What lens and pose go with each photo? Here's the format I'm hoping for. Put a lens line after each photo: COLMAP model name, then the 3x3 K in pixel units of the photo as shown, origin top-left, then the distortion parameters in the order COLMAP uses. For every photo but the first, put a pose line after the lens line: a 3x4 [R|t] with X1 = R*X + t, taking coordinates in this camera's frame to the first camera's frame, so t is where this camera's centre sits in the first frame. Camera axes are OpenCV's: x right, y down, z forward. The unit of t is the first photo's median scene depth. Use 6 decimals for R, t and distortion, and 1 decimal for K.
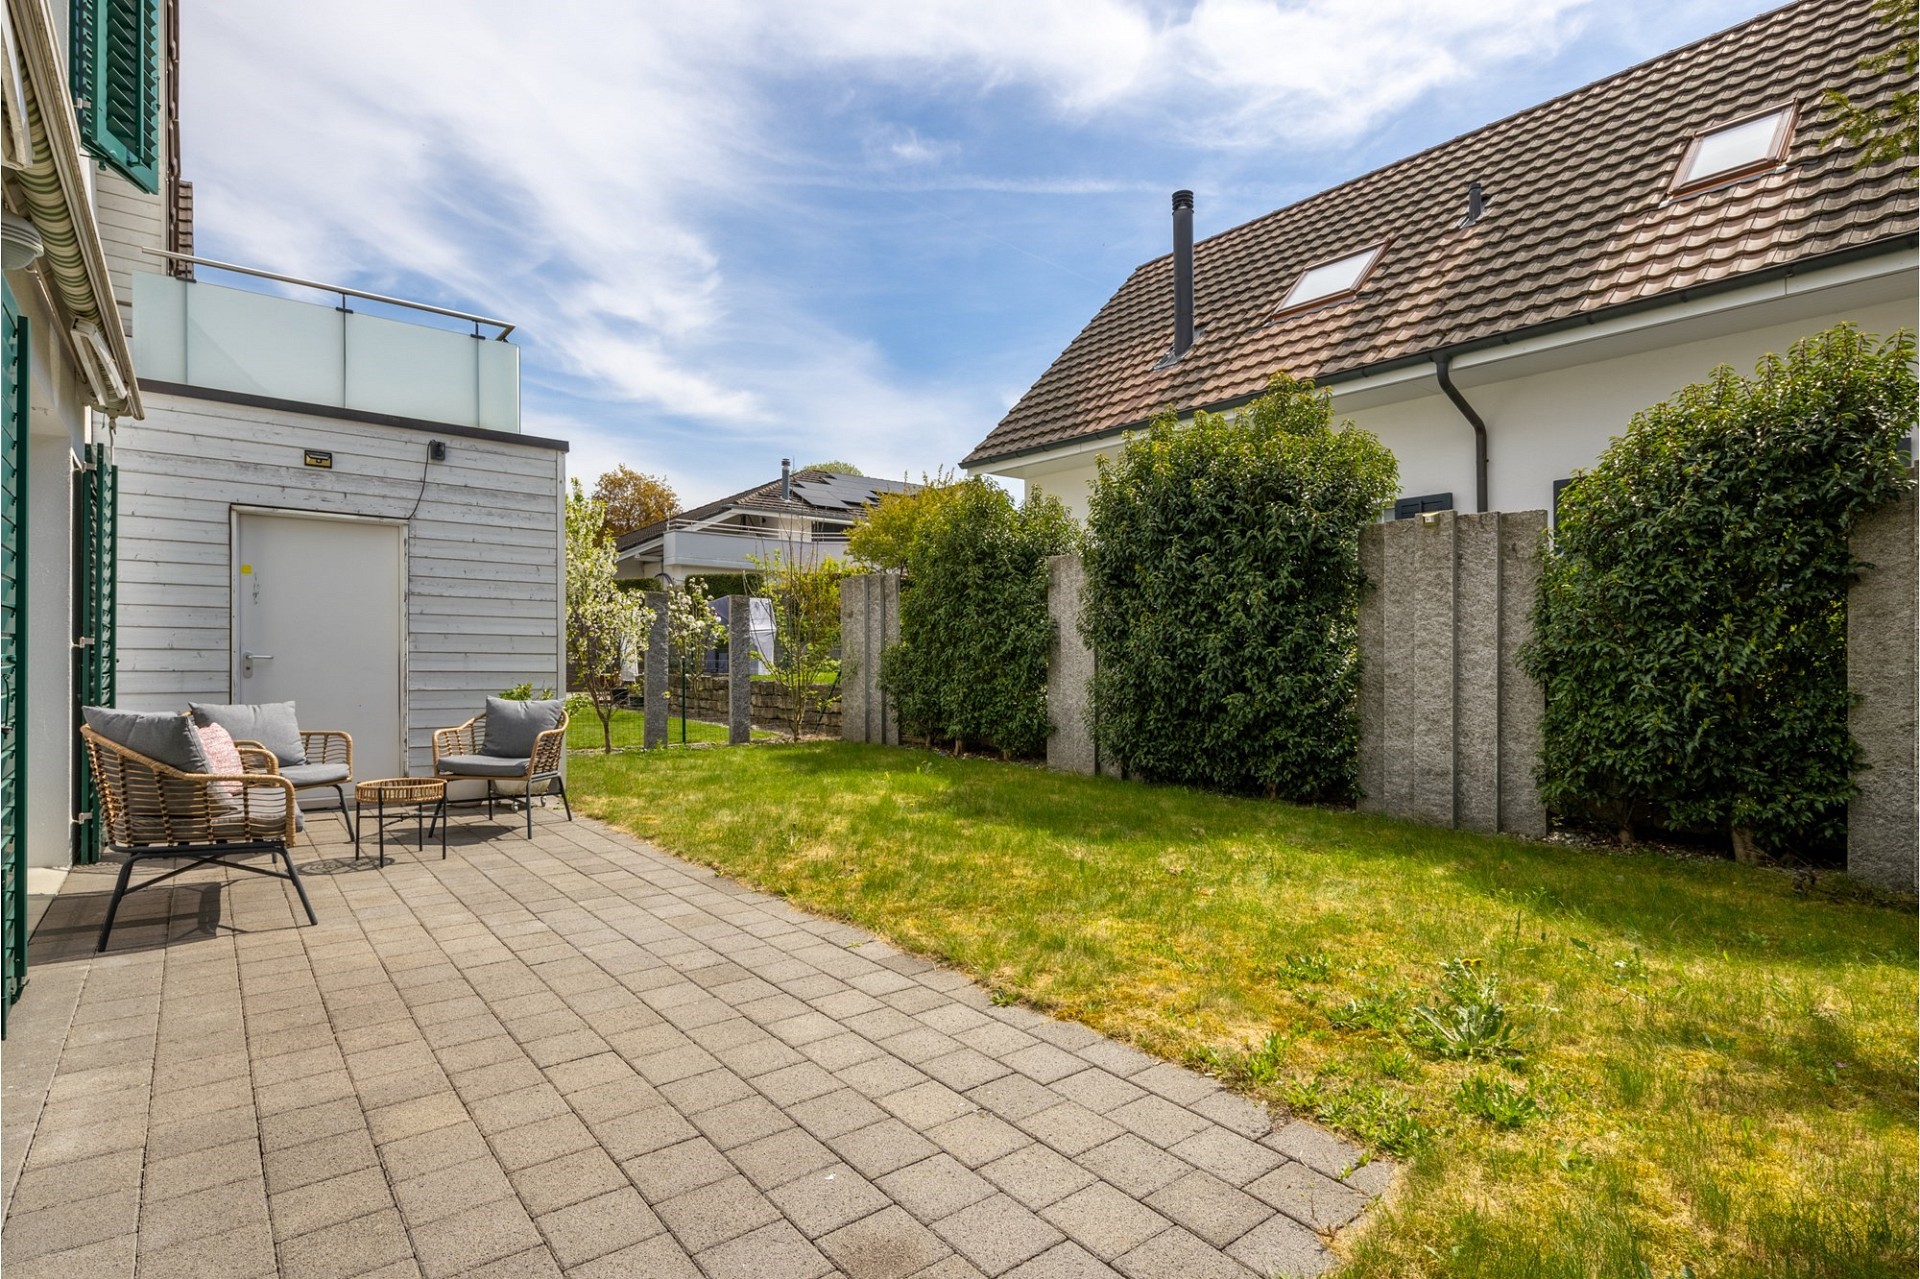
lens RADIAL K [[942.4, 0, 964.6], [0, 942.4, 651.7], [0, 0, 1]] dist [-0.001256, -0.009317]
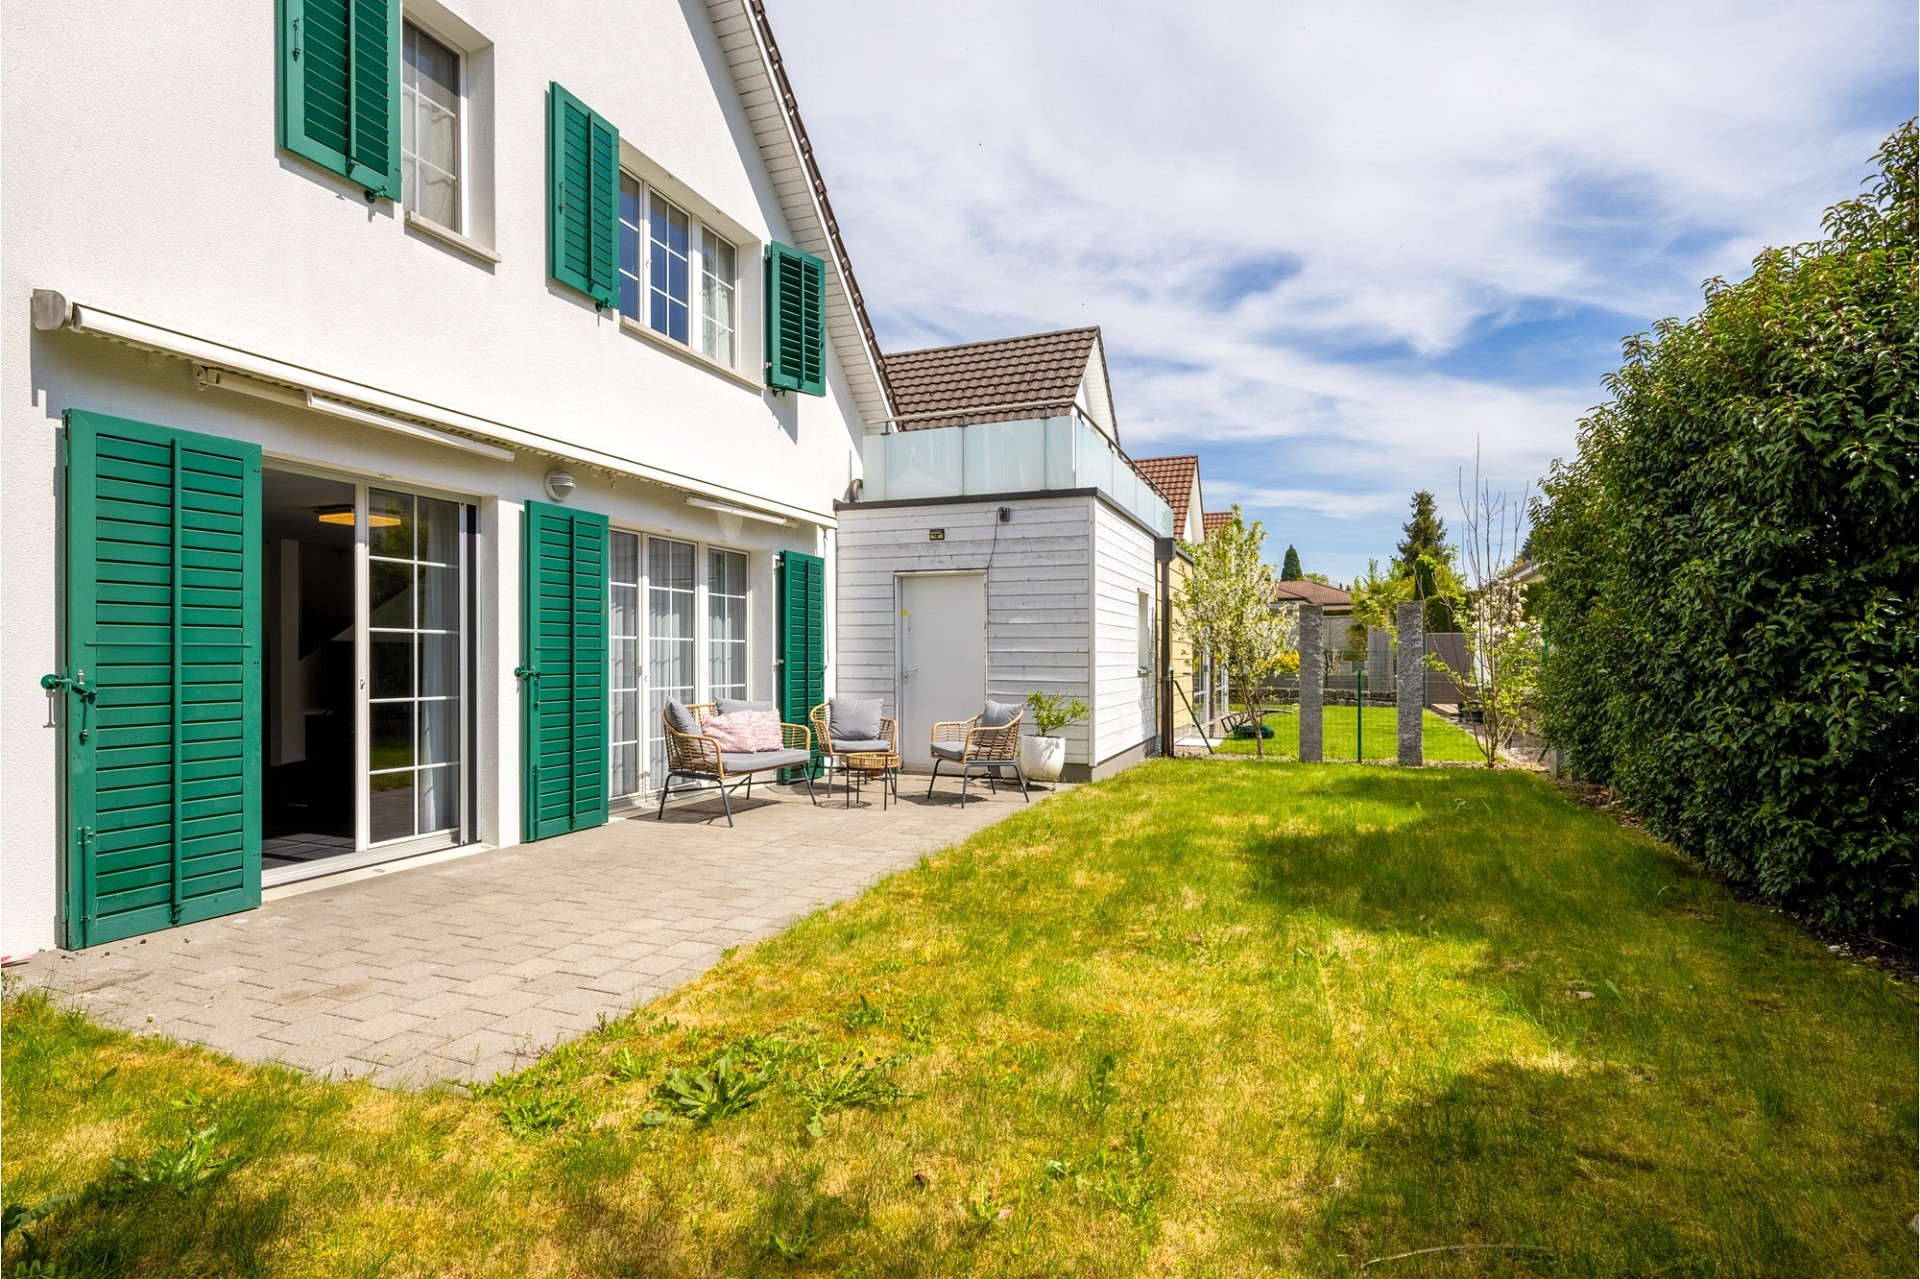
lens RADIAL K [[942.4, 0, 964.6], [0, 942.4, 651.7], [0, 0, 1]] dist [-0.001256, -0.009317]
pose [[0.490118, -0.019462, -0.871439, 0.609512], [0.006241, 0.999803, -0.018819, 0.004492], [0.871634, 0.003785, 0.490143, 0.326186]]
